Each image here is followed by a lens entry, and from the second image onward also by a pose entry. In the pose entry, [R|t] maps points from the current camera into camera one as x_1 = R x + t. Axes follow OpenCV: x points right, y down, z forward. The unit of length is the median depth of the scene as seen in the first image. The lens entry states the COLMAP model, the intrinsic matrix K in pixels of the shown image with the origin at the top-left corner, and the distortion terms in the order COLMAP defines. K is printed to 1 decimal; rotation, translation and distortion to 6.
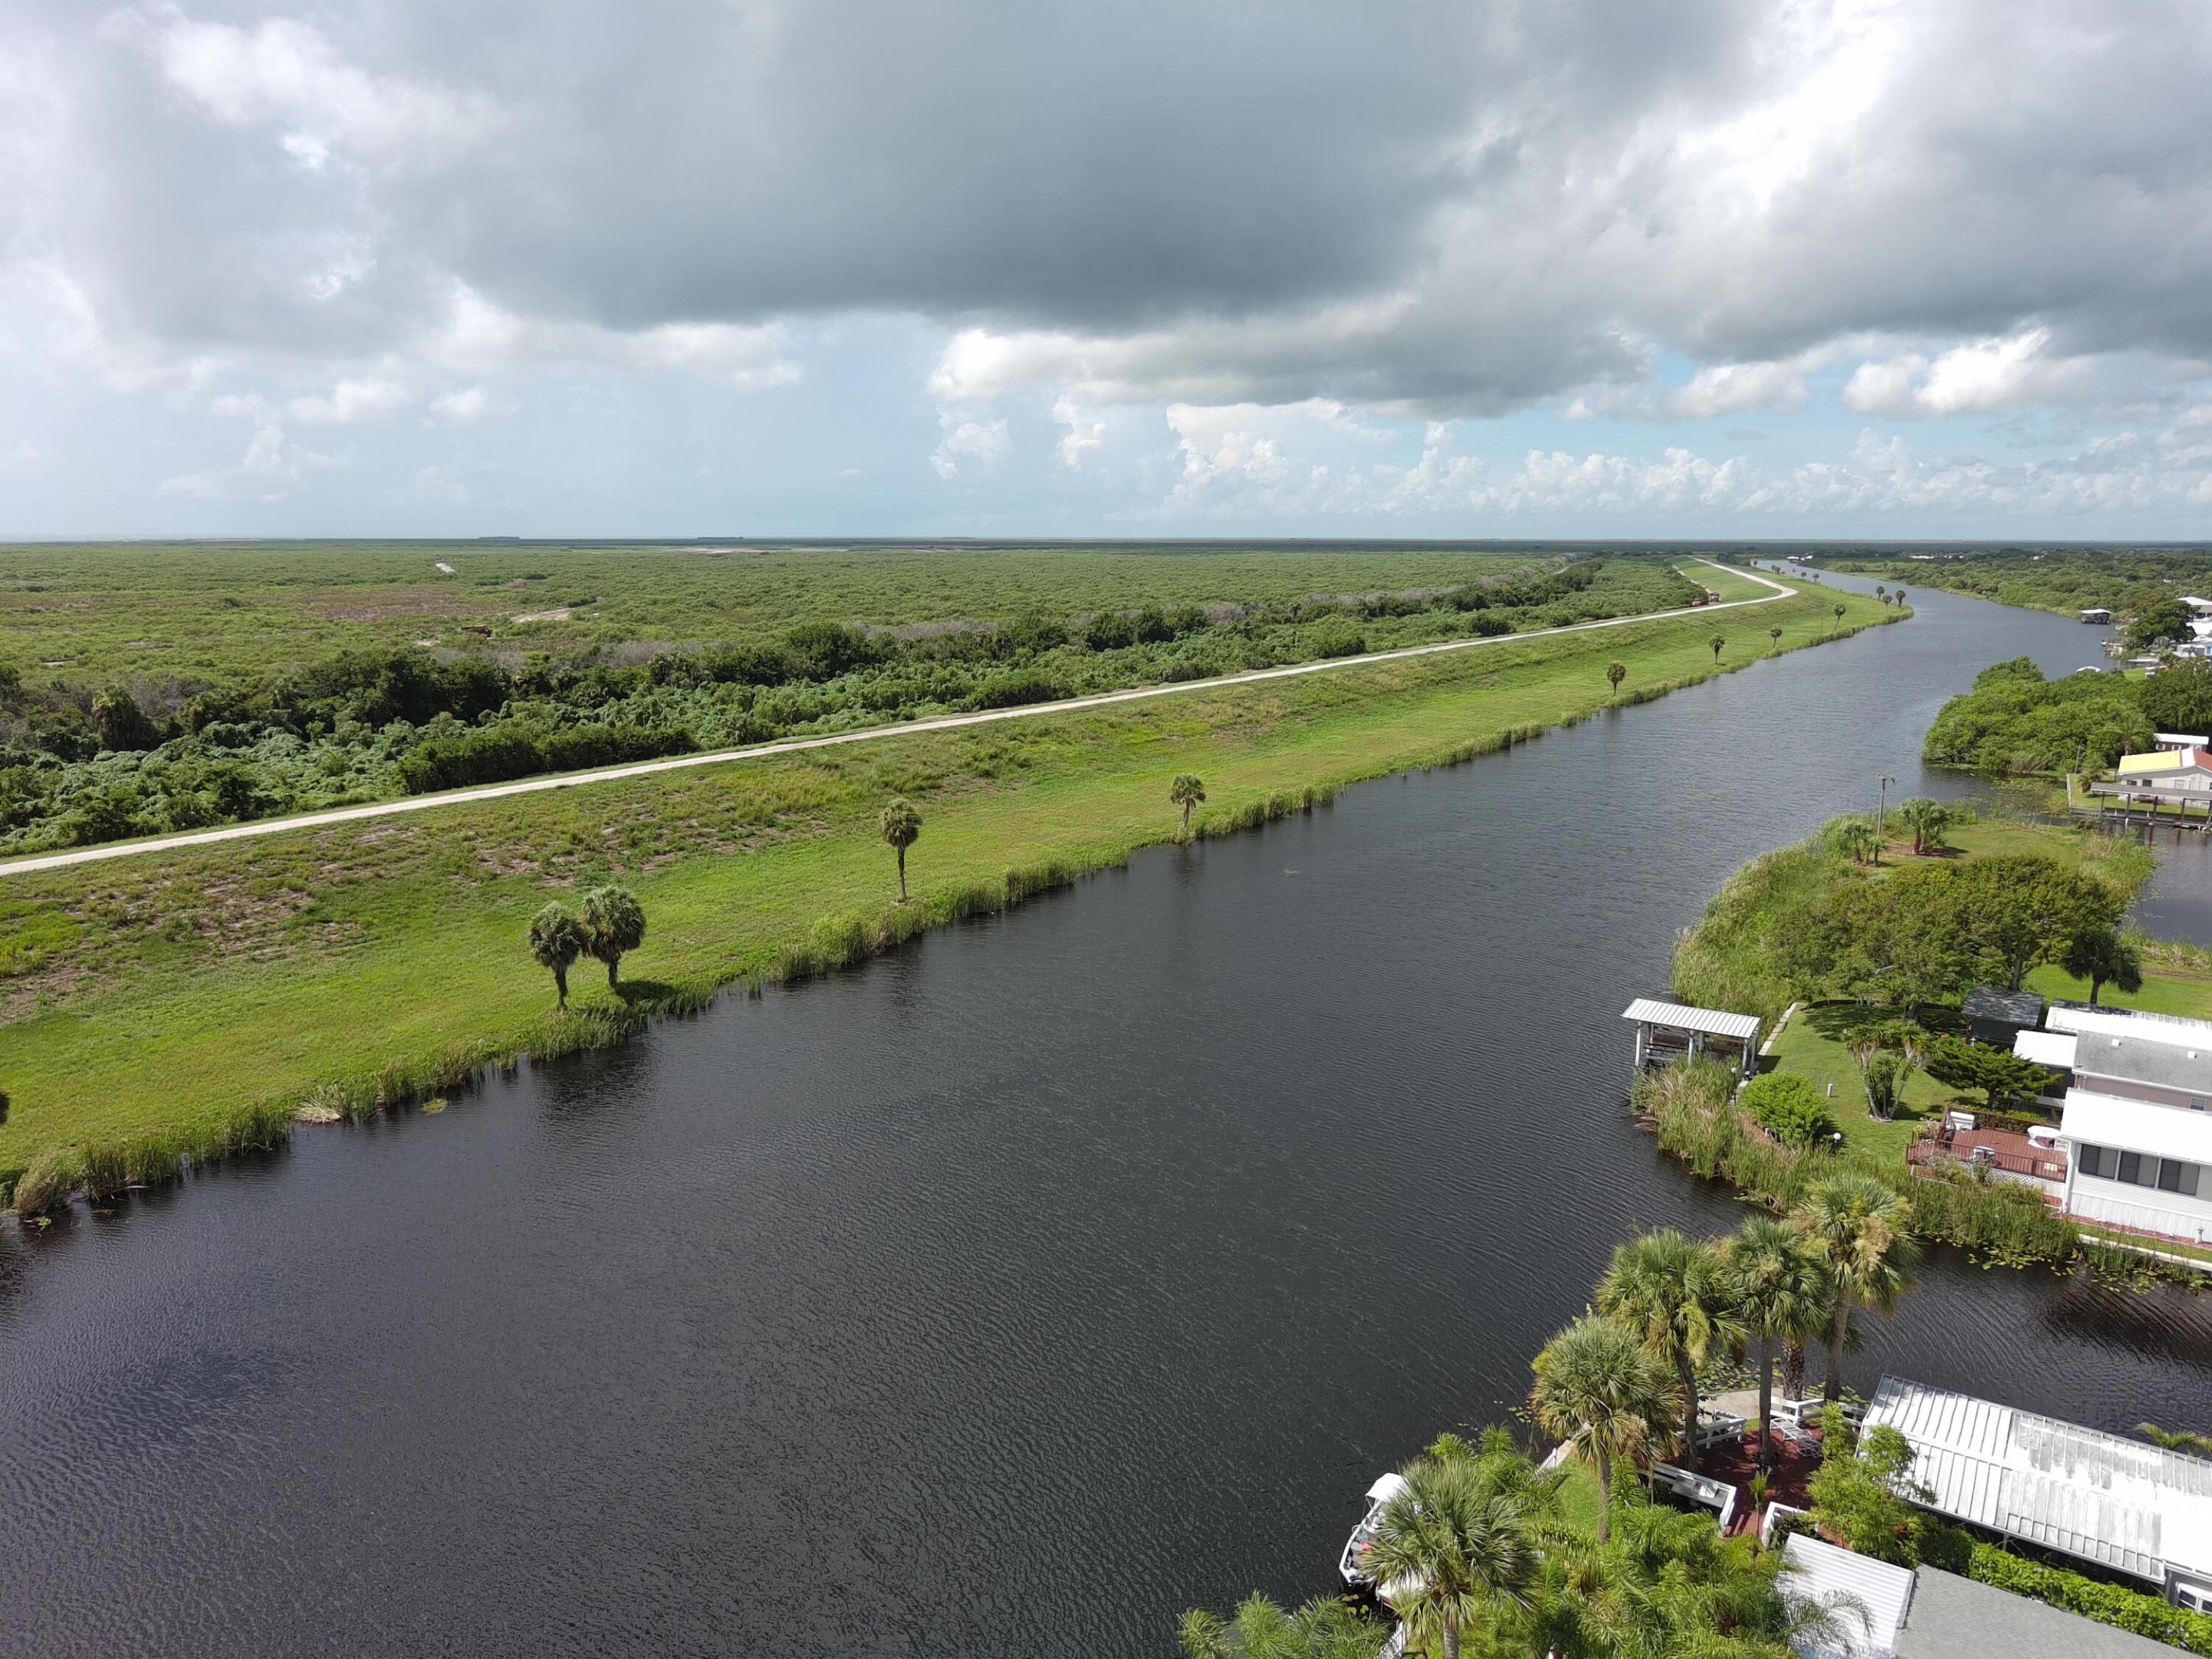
lens RADIAL K [[1462.4, 0, 1106.0], [0, 1462.4, 829.5], [0, 0, 1]] dist [0.000682, -0.002424]
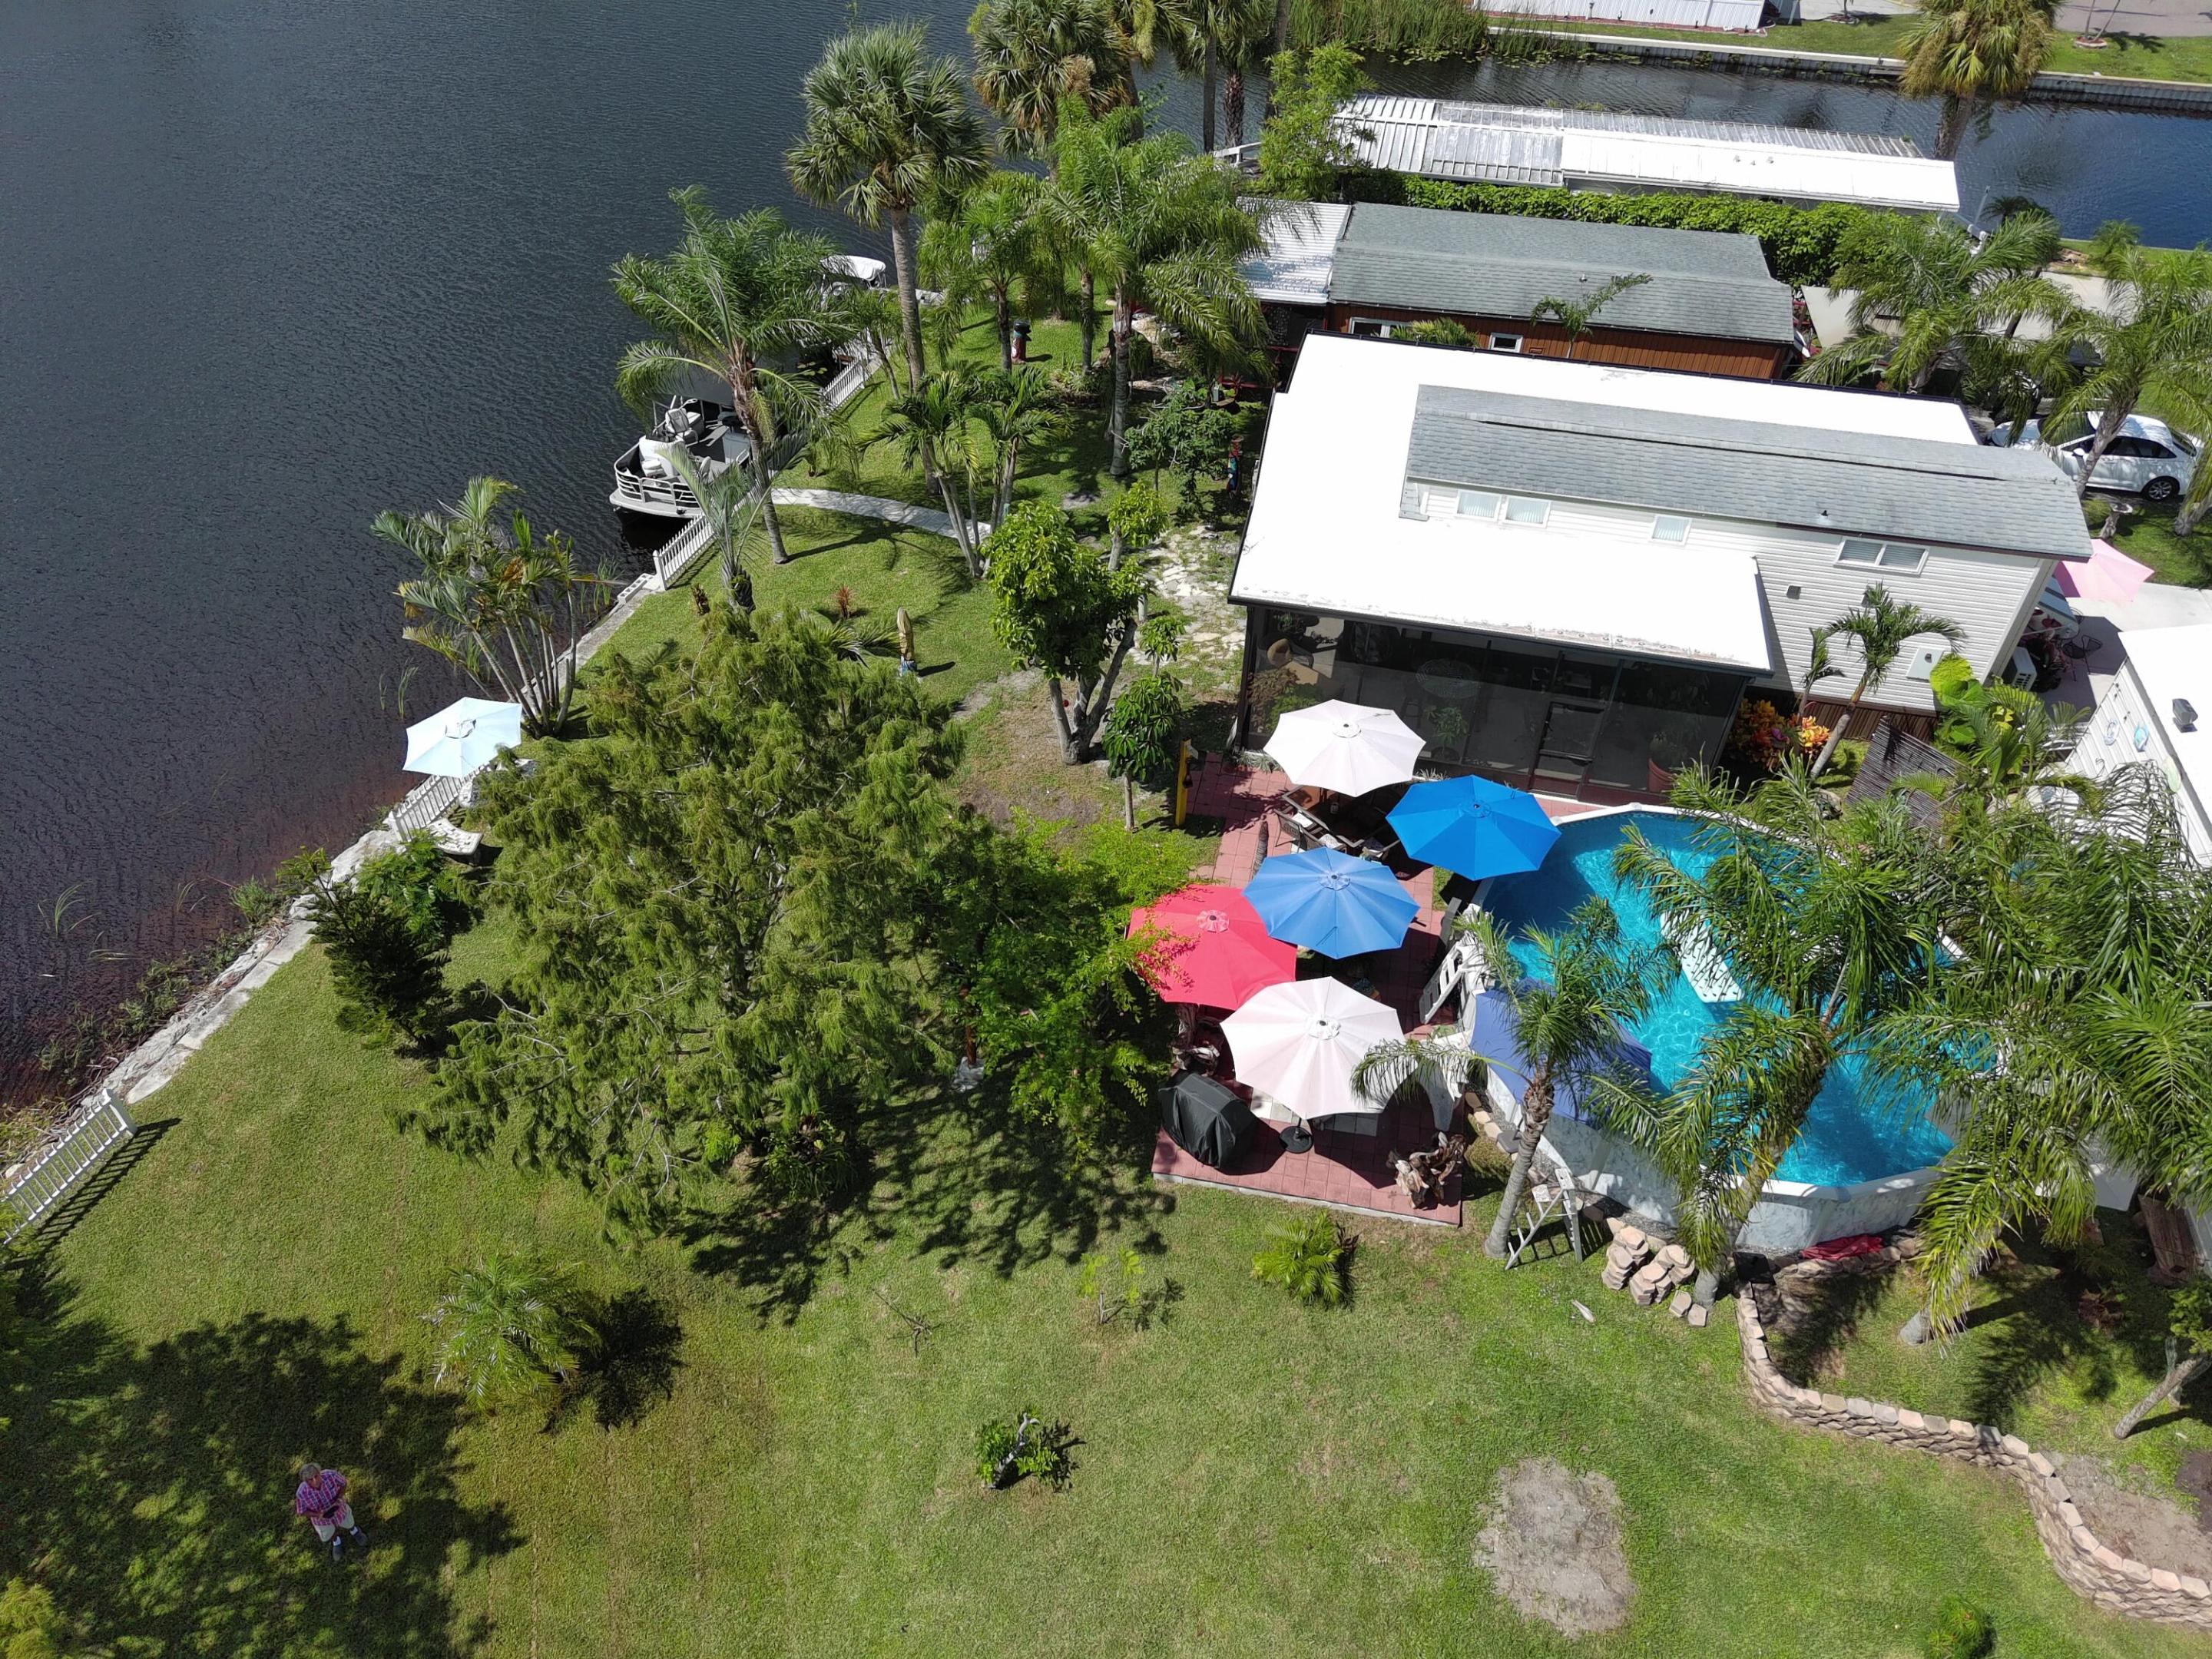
lens RADIAL K [[1462.4, 0, 1106.0], [0, 1462.4, 829.5], [0, 0, 1]] dist [0.000682, -0.002424]
pose [[0.927366, -0.225802, 0.298337, 0.003250], [0.055683, 0.871776, 0.486730, 0.375163], [-0.369988, -0.434765, 0.821029, 0.056665]]
